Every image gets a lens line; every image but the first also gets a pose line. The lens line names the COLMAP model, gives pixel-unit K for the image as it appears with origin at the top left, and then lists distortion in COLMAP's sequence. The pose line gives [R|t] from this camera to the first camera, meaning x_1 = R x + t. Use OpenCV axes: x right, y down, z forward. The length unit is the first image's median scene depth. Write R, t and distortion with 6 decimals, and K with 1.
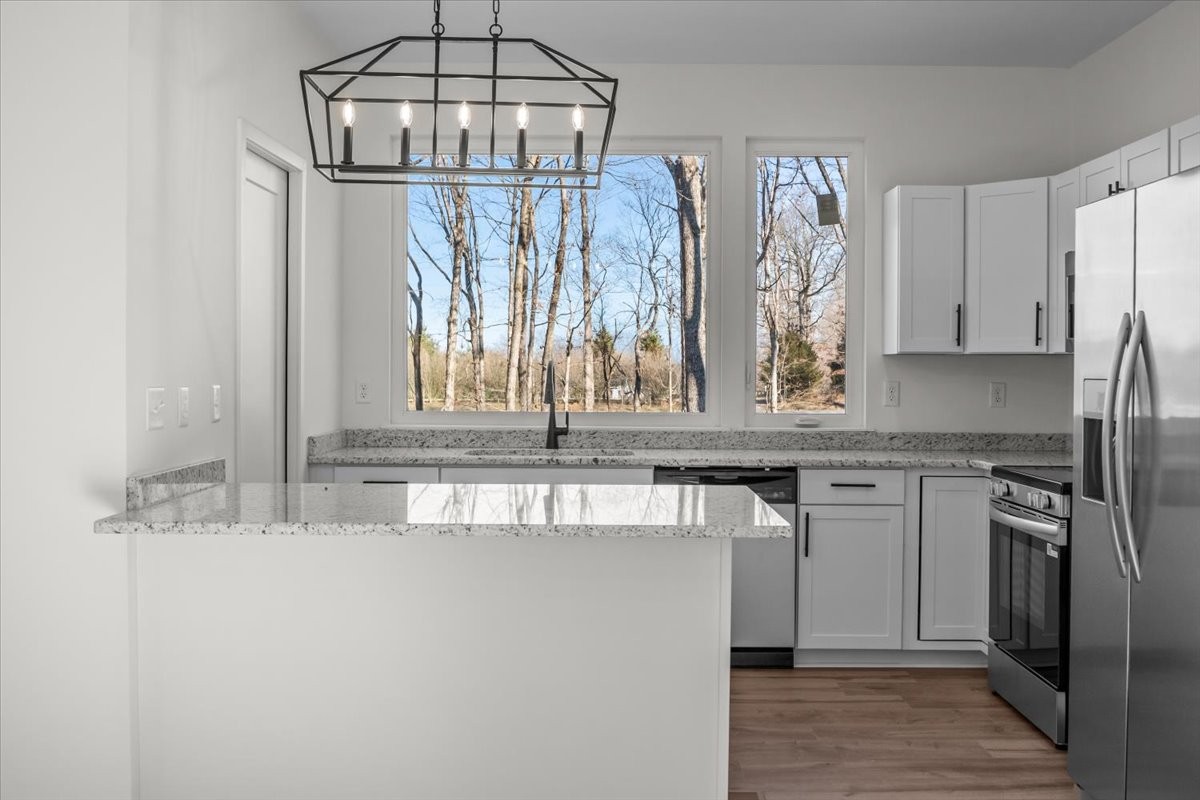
lens RADIAL K [[1192.2, 0, 601.2], [0, 1192.2, 353.5], [0, 0, 1]] dist [-0.005123, -0.005101]
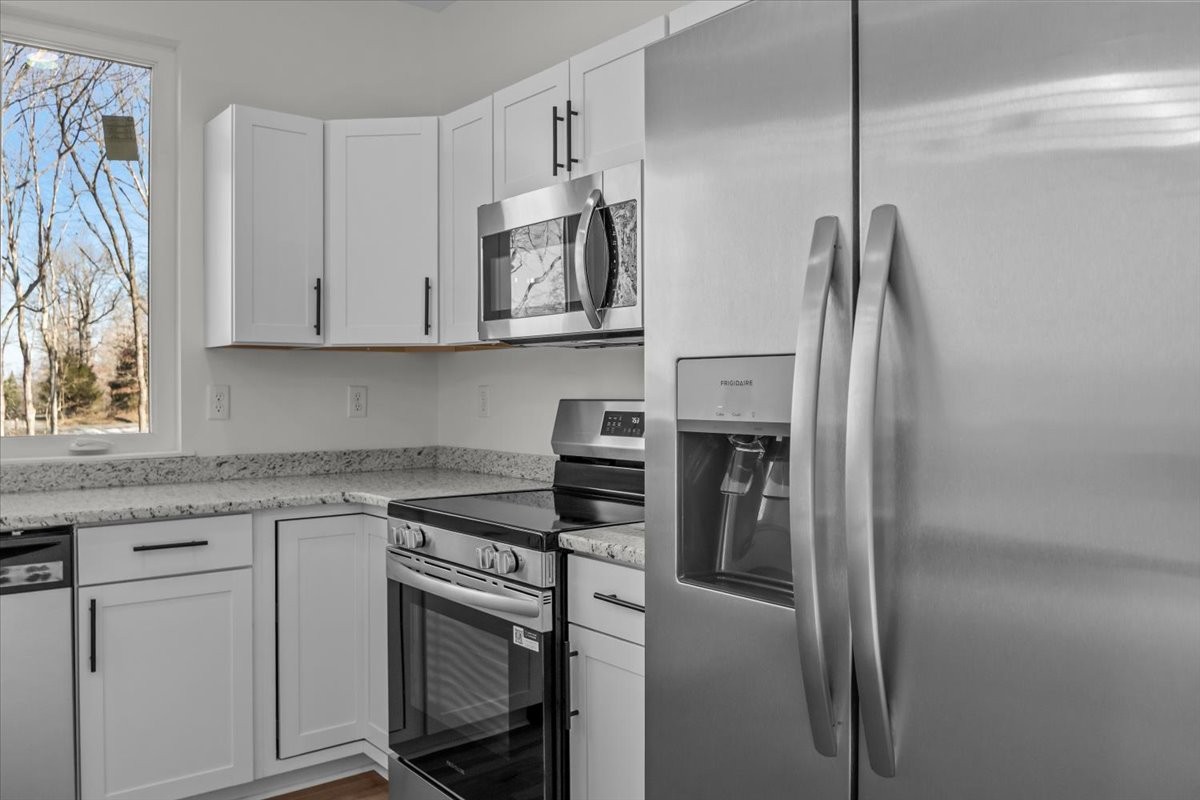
lens RADIAL K [[893.6, 0, 600.0], [0, 893.6, 400.0], [0, 0, 1]] dist [-0.033443, -0.006729]
pose [[0.766716, -0.014824, 0.641815, 0.076734], [-0.001699, 0.999683, 0.025120, 0.018679], [-0.641984, -0.020351, 0.766448, 0.447319]]
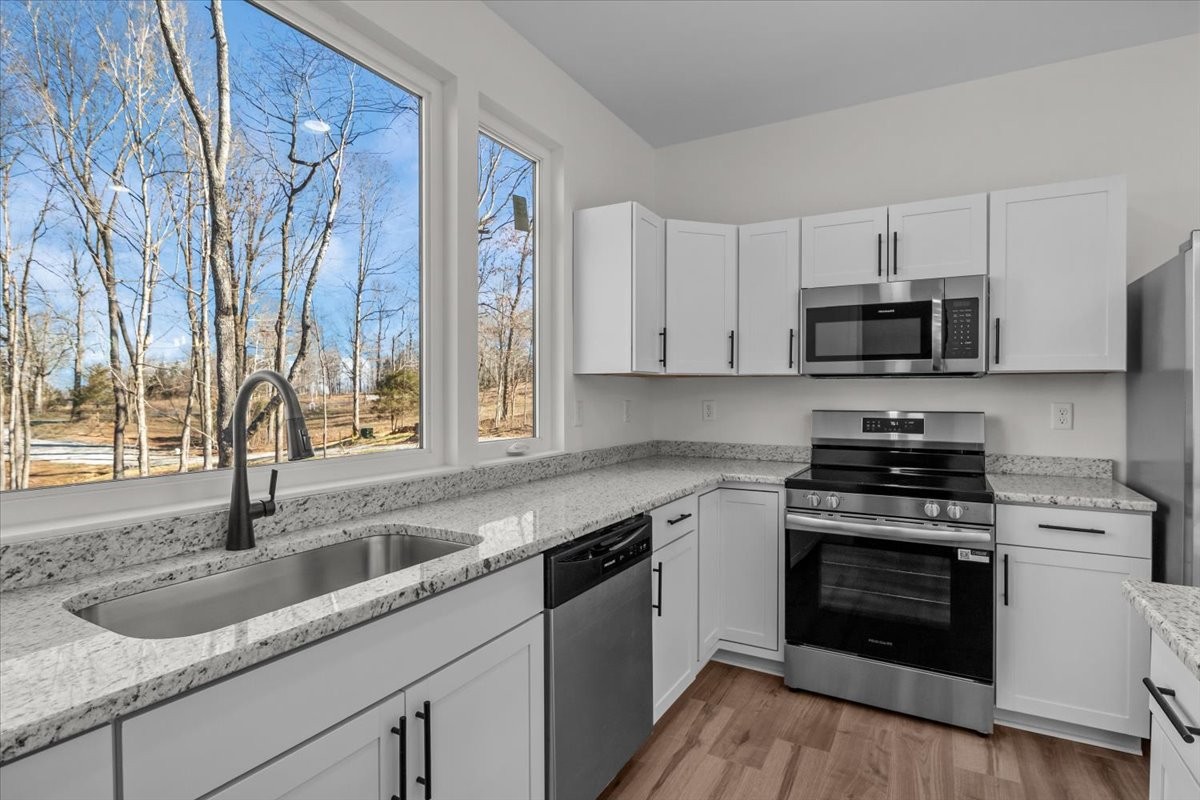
lens RADIAL K [[604.4, 0, 608.0], [0, 604.4, 390.7], [0, 0, 1]] dist [-0.003873, -0.000518]
pose [[0.479498, -0.002190, 0.877540, -0.190361], [-0.010837, 0.999906, 0.008417, 0.010556], [-0.877476, -0.013546, 0.479429, 0.753034]]
